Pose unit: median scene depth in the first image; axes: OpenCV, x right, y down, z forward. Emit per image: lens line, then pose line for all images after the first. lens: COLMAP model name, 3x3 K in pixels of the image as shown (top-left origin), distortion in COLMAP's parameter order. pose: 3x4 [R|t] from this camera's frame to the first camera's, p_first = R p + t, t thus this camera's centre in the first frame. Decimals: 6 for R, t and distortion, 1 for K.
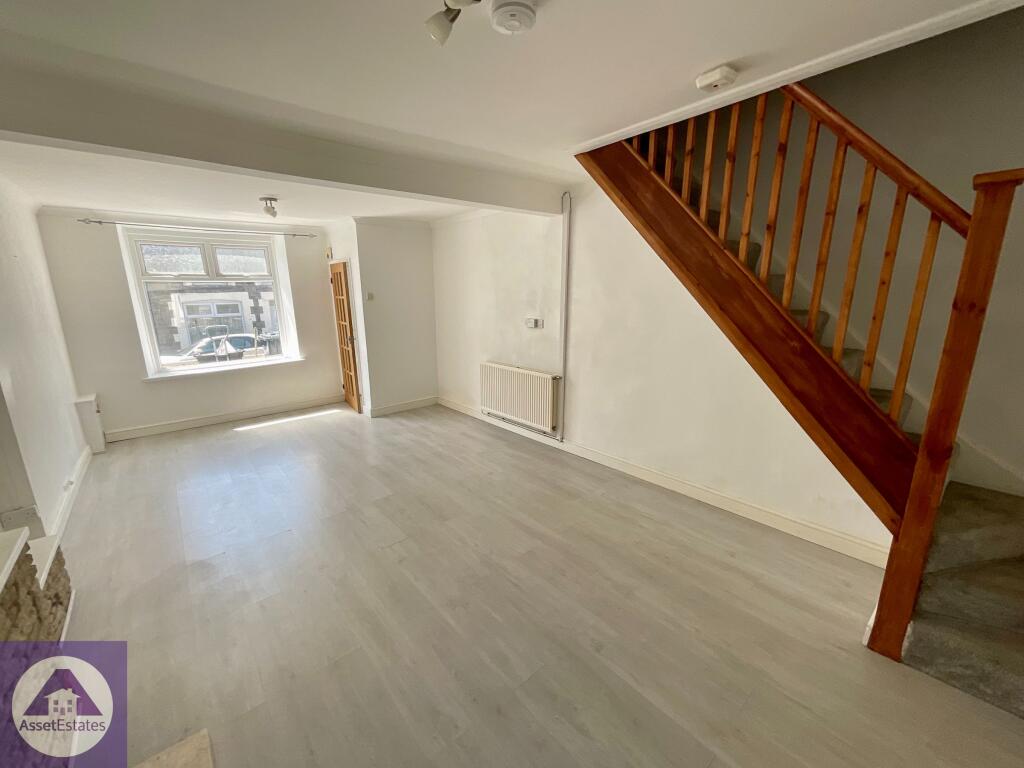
lens RADIAL K [[417.2, 0, 512.0], [0, 417.2, 384.0], [0, 0, 1]] dist [-0.000144, 0.000092]
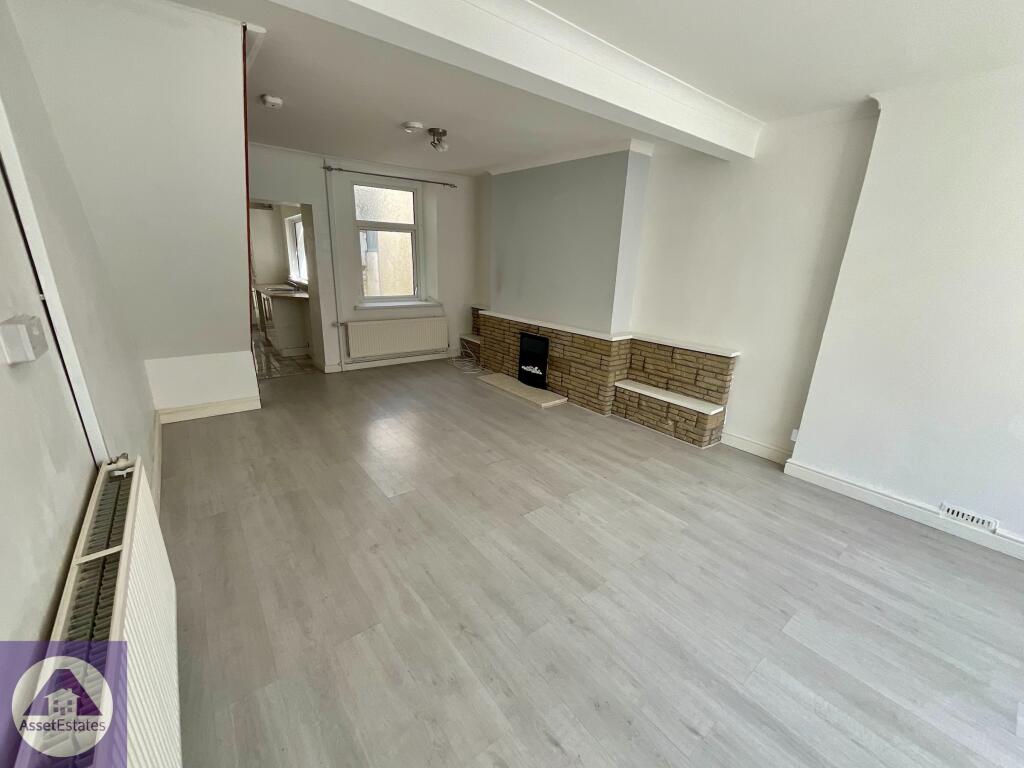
lens RADIAL K [[417.2, 0, 512.0], [0, 417.2, 384.0], [0, 0, 1]] dist [-0.000144, 0.000092]
pose [[-0.998943, -0.028463, 0.036104, -0.236568], [-0.006233, 0.861907, 0.507028, -0.261595], [-0.045550, 0.506267, -0.861173, 1.258313]]
